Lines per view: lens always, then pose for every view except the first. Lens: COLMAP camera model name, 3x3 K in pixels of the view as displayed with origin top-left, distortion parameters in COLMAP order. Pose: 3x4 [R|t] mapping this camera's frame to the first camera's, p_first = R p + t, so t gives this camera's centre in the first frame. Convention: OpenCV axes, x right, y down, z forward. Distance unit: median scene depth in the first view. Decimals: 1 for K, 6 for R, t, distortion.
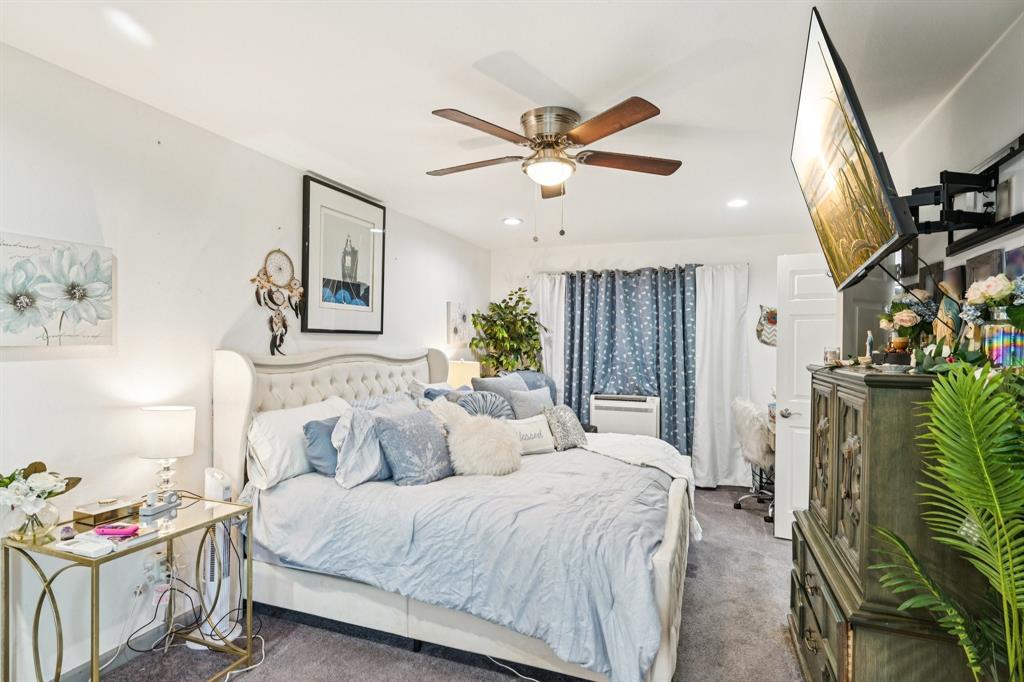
lens RADIAL K [[527.0, 0, 512.0], [0, 527.0, 341.0], [0, 0, 1]] dist [0.000357, 0.000273]
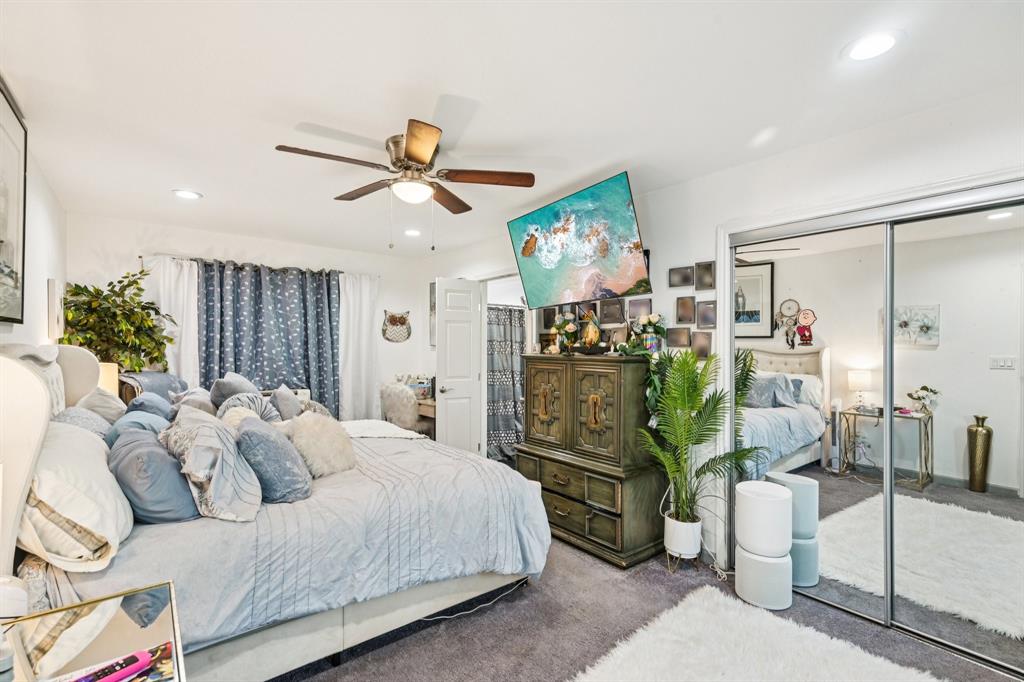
lens RADIAL K [[480.5, 0, 512.0], [0, 480.5, 341.0], [0, 0, 1]] dist [-0.001902, 0.000160]
pose [[0.497771, 0.002496, 0.867305, -0.373092], [-0.010878, 0.999935, 0.003366, -0.000166], [-0.867240, -0.011110, 0.497766, 0.146373]]
